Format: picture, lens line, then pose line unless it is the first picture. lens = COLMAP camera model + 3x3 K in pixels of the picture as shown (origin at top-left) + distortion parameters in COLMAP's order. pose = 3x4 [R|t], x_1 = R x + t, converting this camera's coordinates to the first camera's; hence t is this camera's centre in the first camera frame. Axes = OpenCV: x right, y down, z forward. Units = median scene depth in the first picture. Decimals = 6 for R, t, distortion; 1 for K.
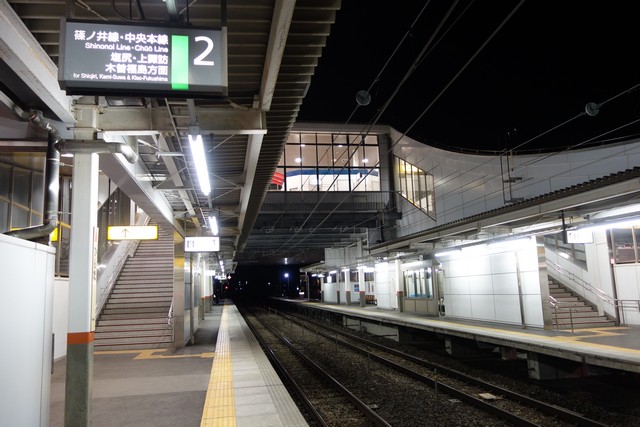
lens RADIAL K [[502.8, 0, 321.8], [0, 502.8, 214.1], [0, 0, 1]] dist [0.004011, -0.002015]
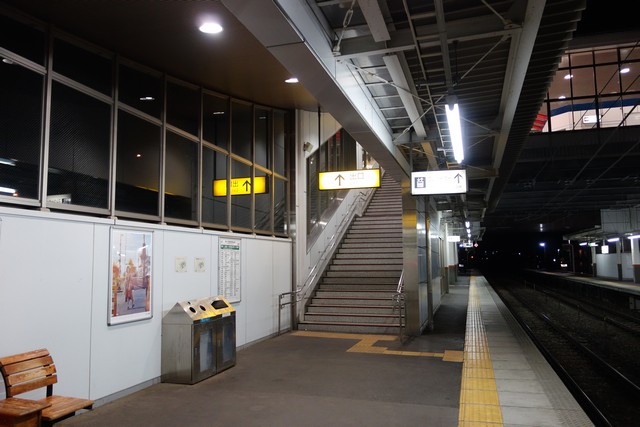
lens RADIAL K [[502.8, 0, 321.8], [0, 502.8, 214.1], [0, 0, 1]] dist [0.004011, -0.002015]
pose [[0.889469, -0.015684, -0.456725, -0.037027], [0.043475, 0.997782, 0.050403, 0.027276], [0.454922, -0.064688, 0.888179, 0.169471]]
